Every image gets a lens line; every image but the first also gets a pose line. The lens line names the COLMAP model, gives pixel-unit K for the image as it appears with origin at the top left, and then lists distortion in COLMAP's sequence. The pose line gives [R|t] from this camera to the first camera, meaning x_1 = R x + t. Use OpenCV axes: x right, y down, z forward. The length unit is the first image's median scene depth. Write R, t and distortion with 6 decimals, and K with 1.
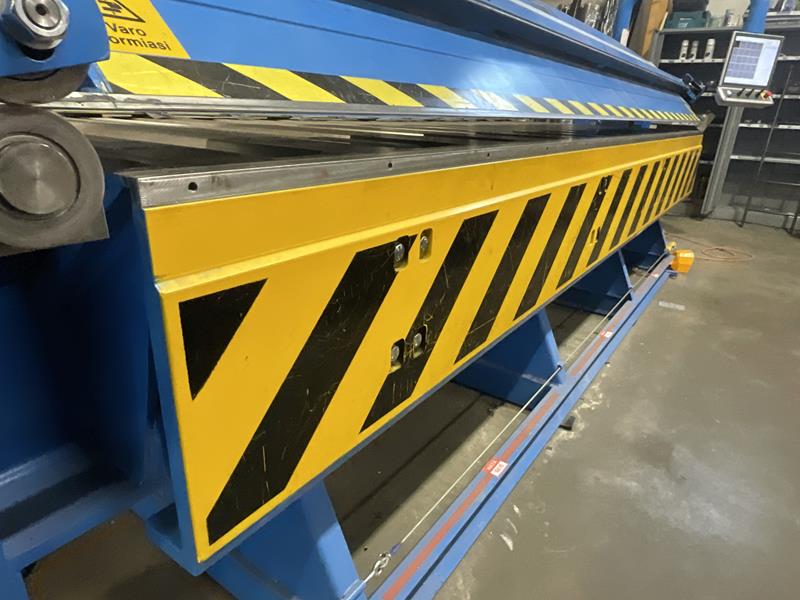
lens RADIAL K [[515.6, 0, 400.0], [0, 515.6, 300.0], [0, 0, 1]] dist [-0.005155, 0.002149]
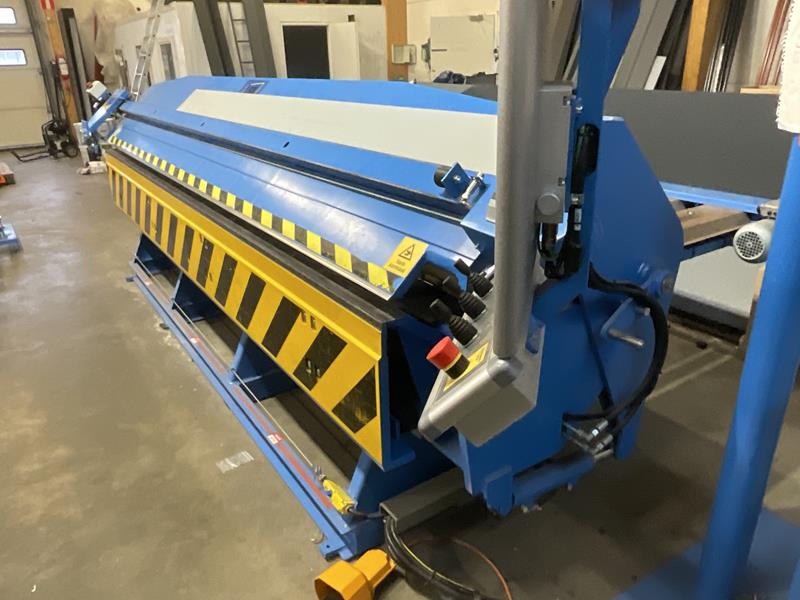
lens RADIAL K [[593.0, 0, 400.0], [0, 593.0, 300.0], [0, 0, 1]] dist [-0.001886, -0.005174]
pose [[-0.369091, 0.323198, -0.871387, 1.349346], [-0.314163, 0.839009, 0.444258, -0.764931], [0.874685, 0.437729, -0.208133, 1.579091]]
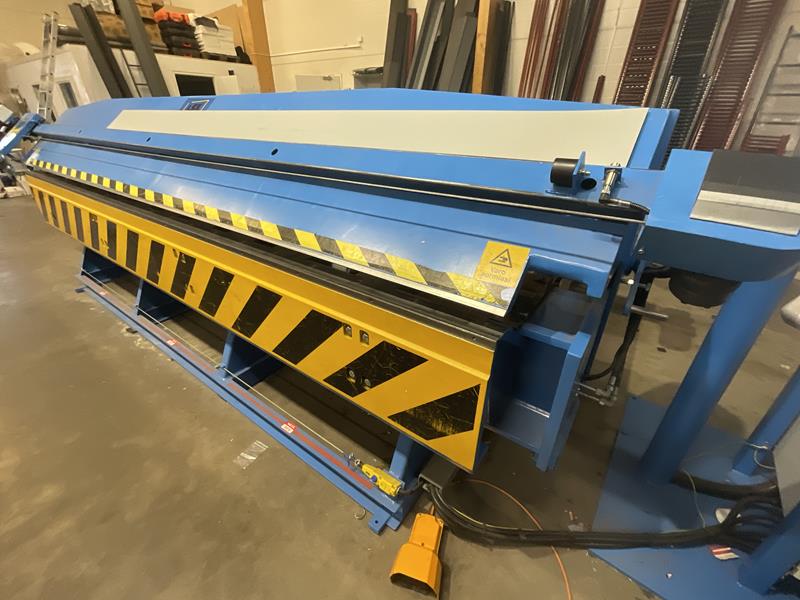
lens RADIAL K [[345.9, 0, 400.0], [0, 345.9, 300.0], [0, 0, 1]] dist [0.000716, -0.000699]
pose [[-0.018037, 0.437636, -0.898971, 1.111047], [-0.356747, 0.837120, 0.414683, -0.606011], [0.934027, 0.328185, 0.141026, 1.314191]]
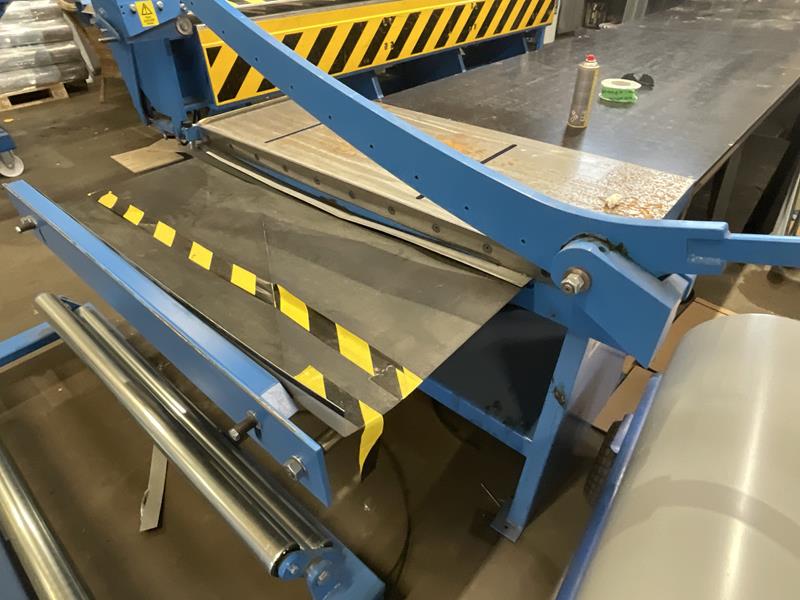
lens RADIAL K [[479.2, 0, 400.0], [0, 479.2, 300.0], [0, 0, 1]] dist [-0.027368, 0.021751]
pose [[0.990904, 0.025008, -0.132227, 0.500159], [0.014566, 0.956876, 0.290133, 0.236186], [0.133781, -0.289420, 0.947808, -0.916682]]
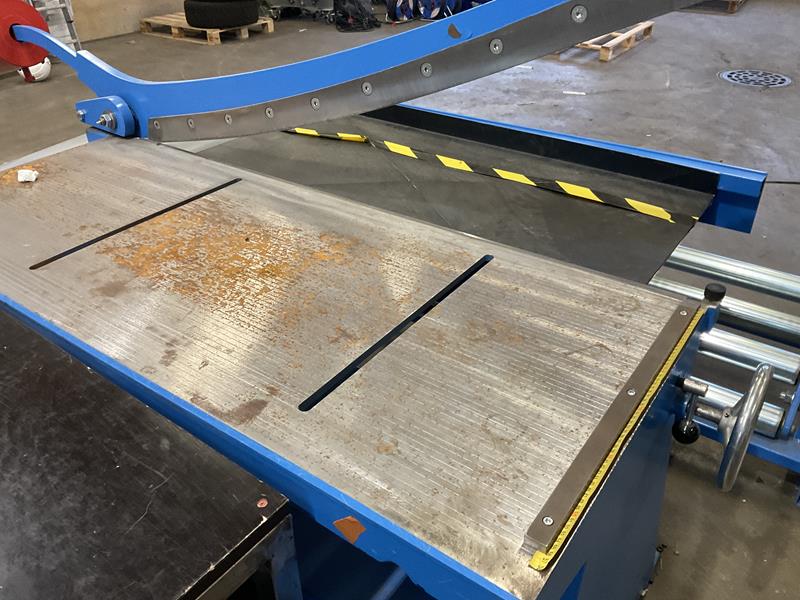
lens RADIAL K [[655.9, 0, 400.0], [0, 655.9, 300.0], [0, 0, 1]] dist [0.075443, -0.118111]
pose [[-0.999101, -0.042063, 0.005375, 0.295011], [-0.020414, 0.588196, 0.808461, -0.147992], [-0.037168, 0.807624, -0.588525, 0.032389]]
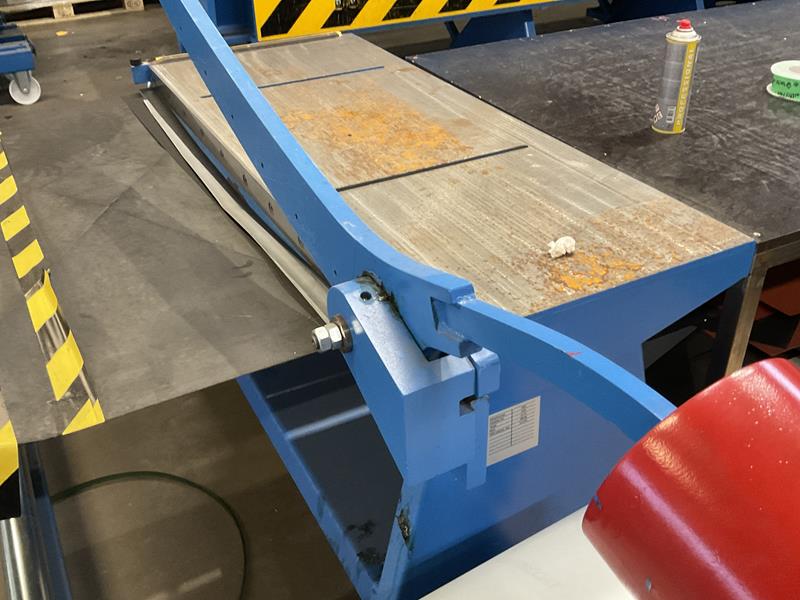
lens RADIAL K [[795.9, 0, 400.0], [0, 795.9, 300.0], [0, 0, 1]] dist [0.096175, -0.214426]
pose [[0.881872, 0.198855, -0.427503, 0.778316], [-0.113180, 0.969479, 0.217486, 0.216880], [0.457703, -0.143410, 0.877463, -0.903305]]
